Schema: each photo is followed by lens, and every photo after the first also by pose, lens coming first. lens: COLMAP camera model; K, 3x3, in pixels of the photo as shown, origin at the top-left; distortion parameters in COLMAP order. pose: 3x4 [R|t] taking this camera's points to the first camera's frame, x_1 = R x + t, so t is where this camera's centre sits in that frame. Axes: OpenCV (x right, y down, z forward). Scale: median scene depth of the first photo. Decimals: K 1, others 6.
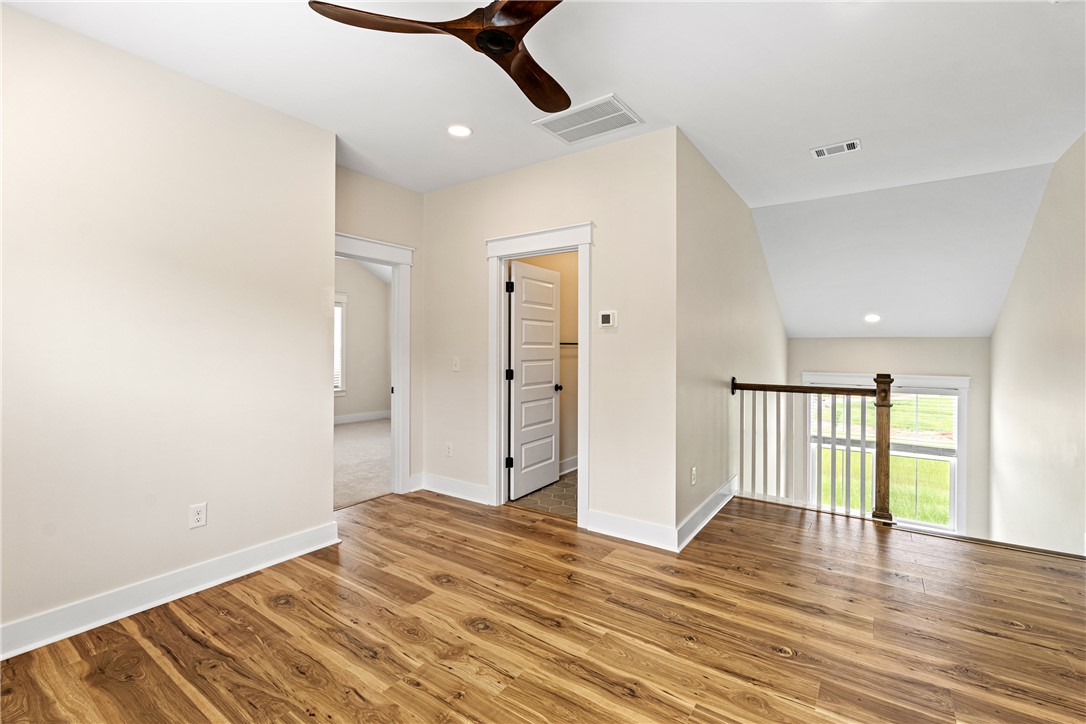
lens RADIAL K [[480.6, 0, 538.4], [0, 480.6, 354.1], [0, 0, 1]] dist [-0.004340, 0.000411]
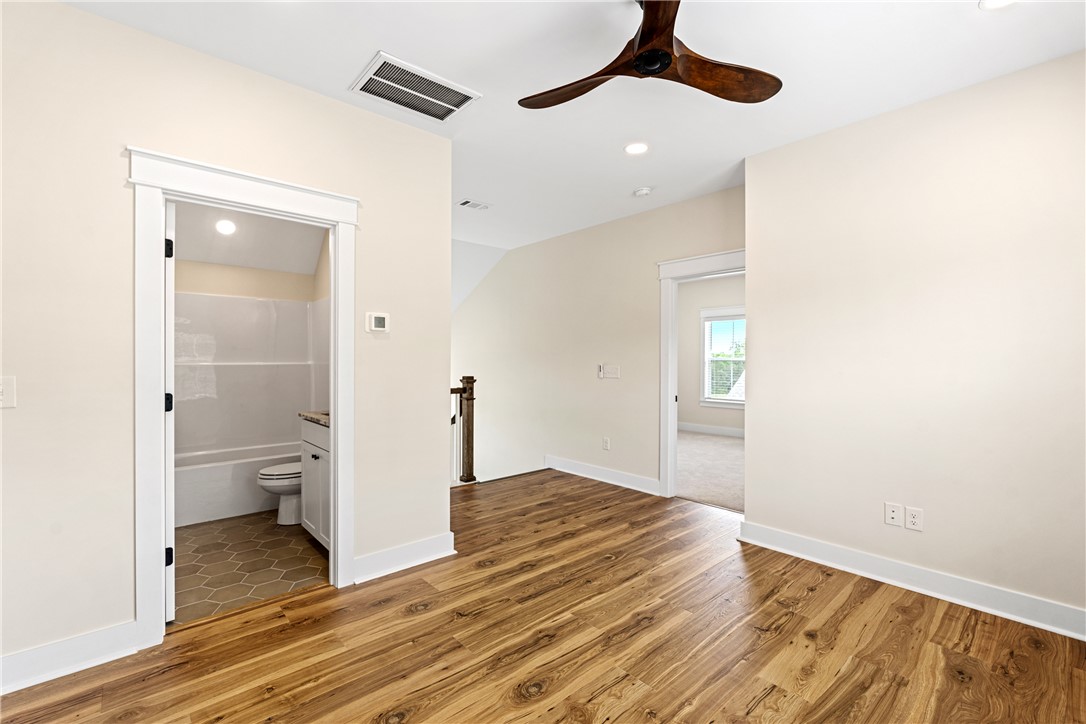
lens RADIAL K [[480.6, 0, 540.4], [0, 480.6, 362.0], [0, 0, 1]] dist [-0.004340, 0.000411]
pose [[0.212495, -0.005843, 0.977145, -0.831339], [0.007156, 0.999965, 0.004423, -0.005742], [-0.977136, 0.006053, 0.212529, 0.722891]]
